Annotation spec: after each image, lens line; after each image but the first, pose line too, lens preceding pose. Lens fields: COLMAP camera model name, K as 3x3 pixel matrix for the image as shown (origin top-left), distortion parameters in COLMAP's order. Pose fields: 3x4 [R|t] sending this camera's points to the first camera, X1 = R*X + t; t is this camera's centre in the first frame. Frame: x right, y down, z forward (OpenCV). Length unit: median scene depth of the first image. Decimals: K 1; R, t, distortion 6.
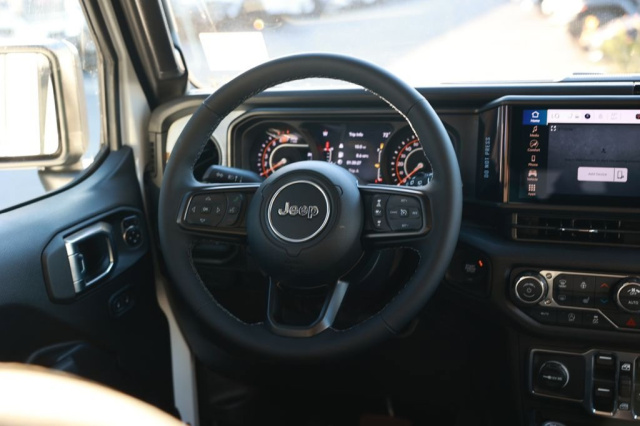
lens RADIAL K [[836.5, 0, 320.0], [0, 836.5, 213.0], [0, 0, 1]] dist [0.083810, 0.035436]
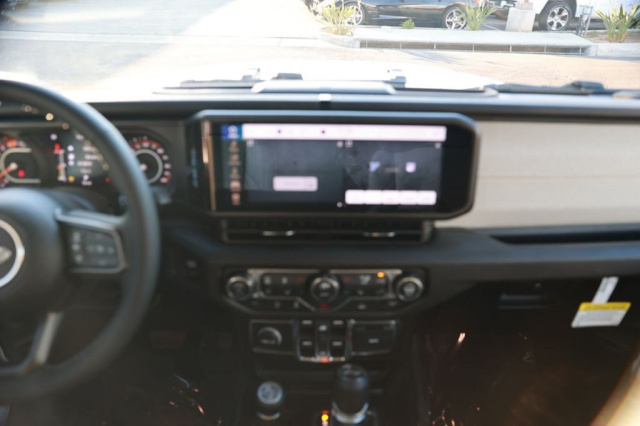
lens RADIAL K [[475.2, 0, 320.0], [0, 475.2, 213.0], [0, 0, 1]] dist [-0.094350, 0.108195]
pose [[0.953472, -0.102441, 0.283543, 0.178200], [0.037947, 0.973800, 0.224219, -0.142195], [-0.299083, -0.203027, 0.932378, 0.388596]]
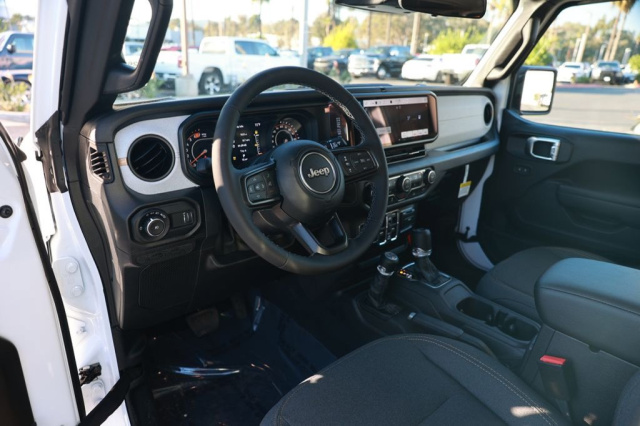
lens RADIAL K [[432.3, 0, 320.0], [0, 432.3, 213.0], [0, 0, 1]] dist [-0.110160, 0.104061]
pose [[0.521699, -0.253200, 0.814690, -0.638281], [0.176670, 0.966306, 0.187188, -0.073190], [-0.834636, 0.046275, 0.548854, 0.542895]]
